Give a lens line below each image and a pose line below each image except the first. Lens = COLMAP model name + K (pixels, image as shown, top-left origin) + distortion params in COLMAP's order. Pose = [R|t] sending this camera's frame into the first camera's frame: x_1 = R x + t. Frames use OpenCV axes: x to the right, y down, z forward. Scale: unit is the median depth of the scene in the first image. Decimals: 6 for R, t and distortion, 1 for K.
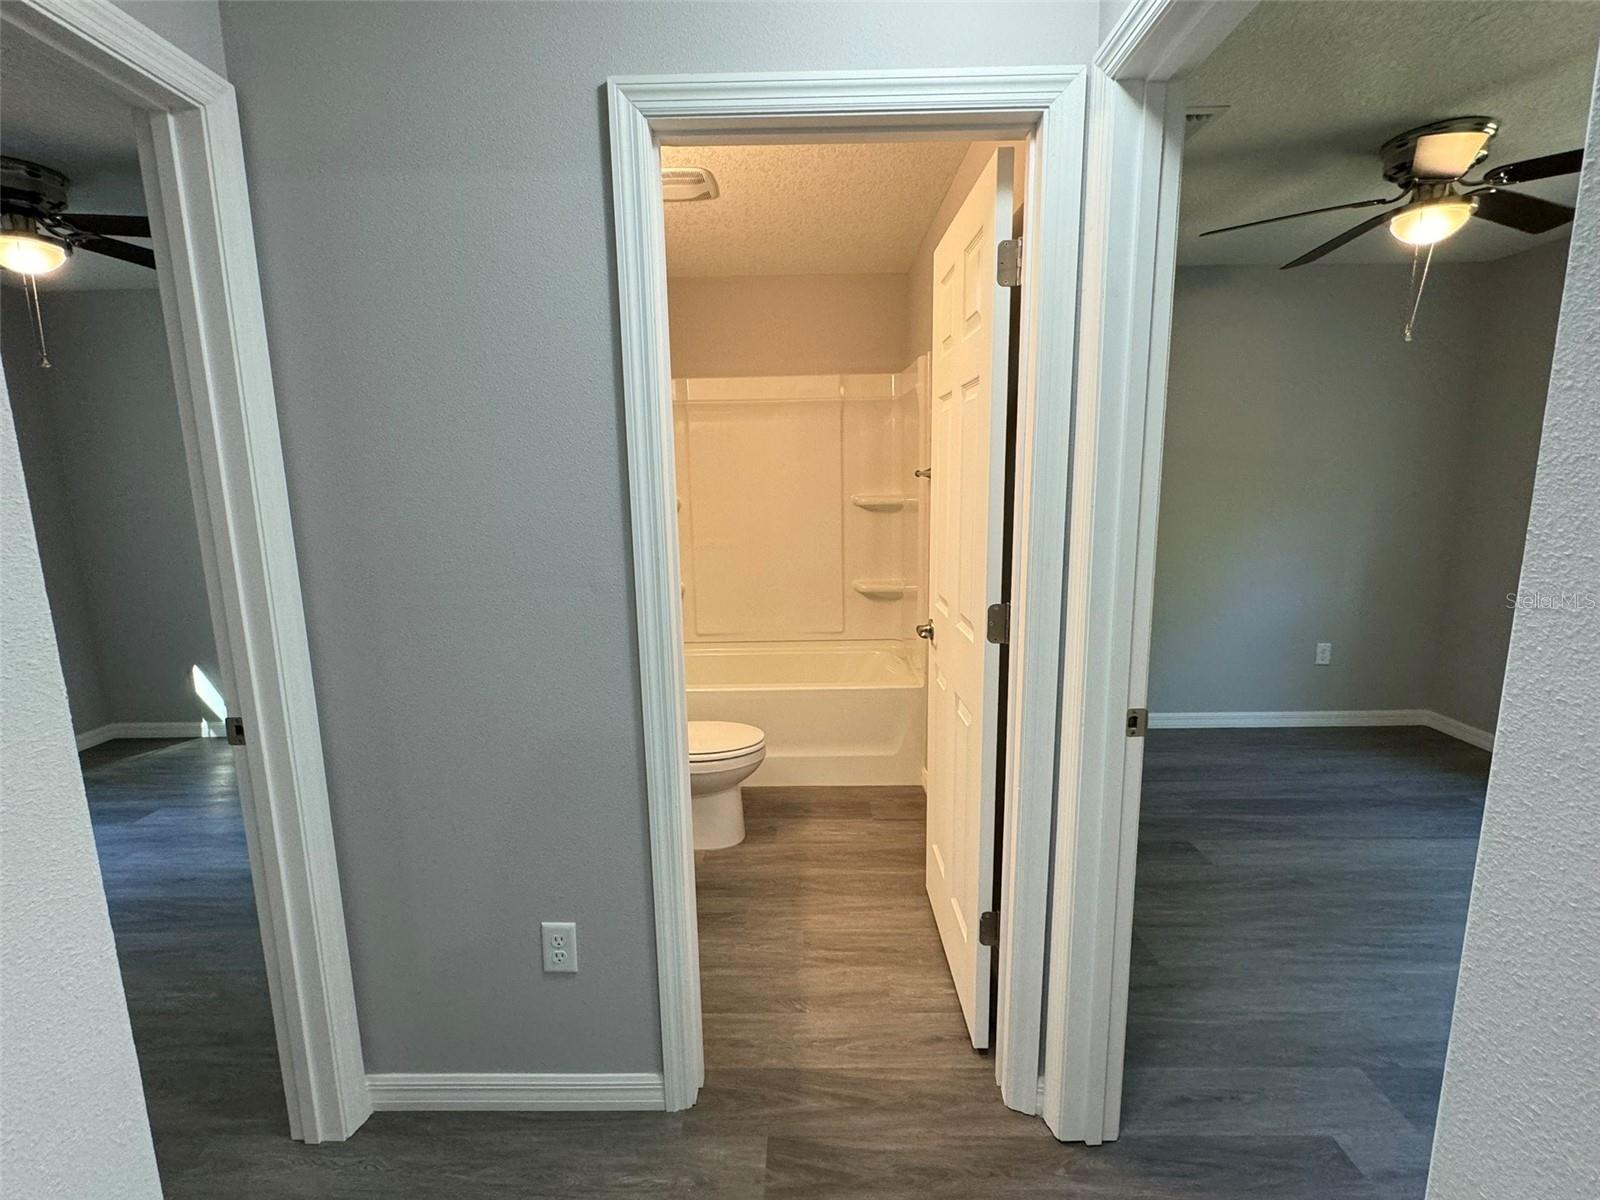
lens RADIAL K [[726.1, 0, 803.0], [0, 726.1, 596.8], [0, 0, 1]] dist [-0.002167, 0.000080]
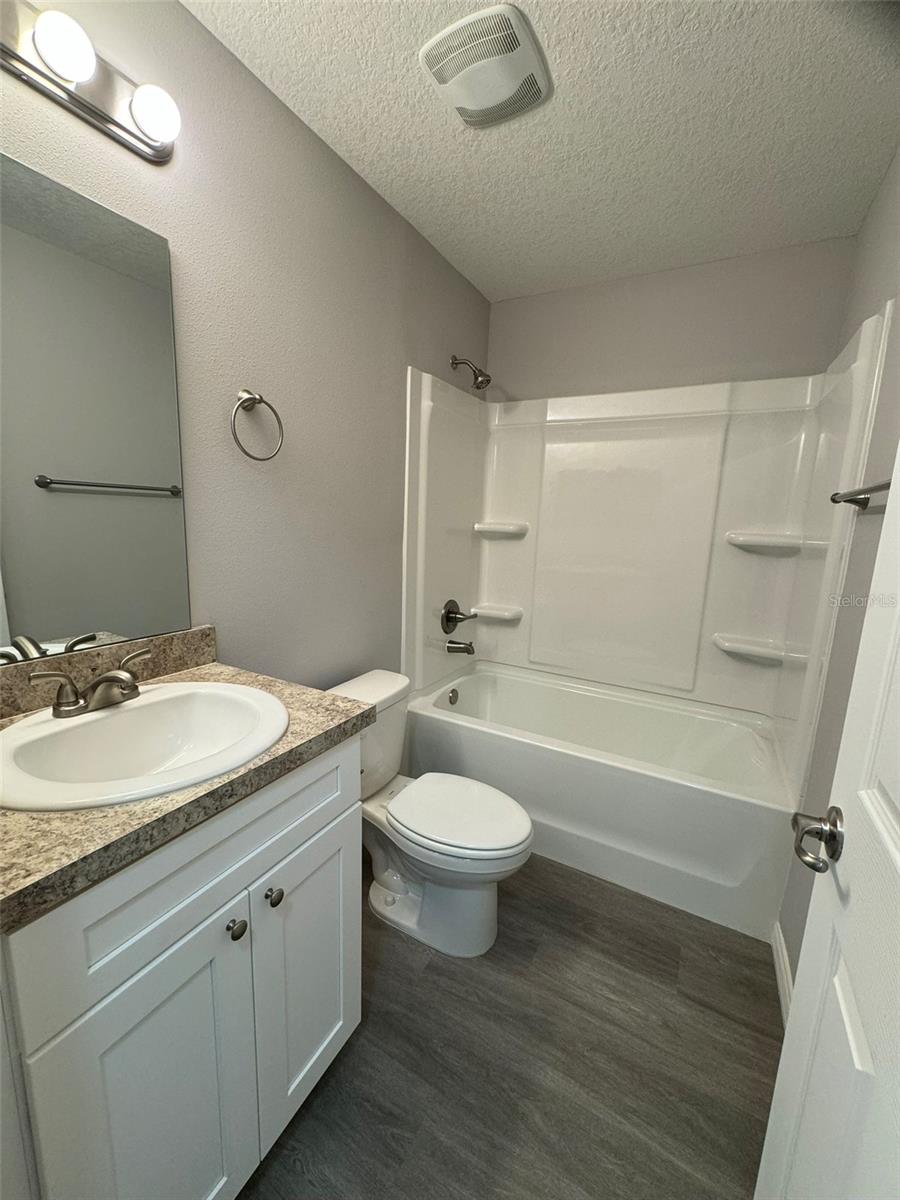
lens RADIAL K [[478.2, 0, 450.0], [0, 478.2, 600.0], [0, 0, 1]] dist [-0.000936, 0.000527]
pose [[0.876889, 0.133659, -0.461737, 0.060824], [-0.132103, 0.990587, 0.035867, -0.048736], [0.462185, 0.029546, 0.886291, 0.434249]]
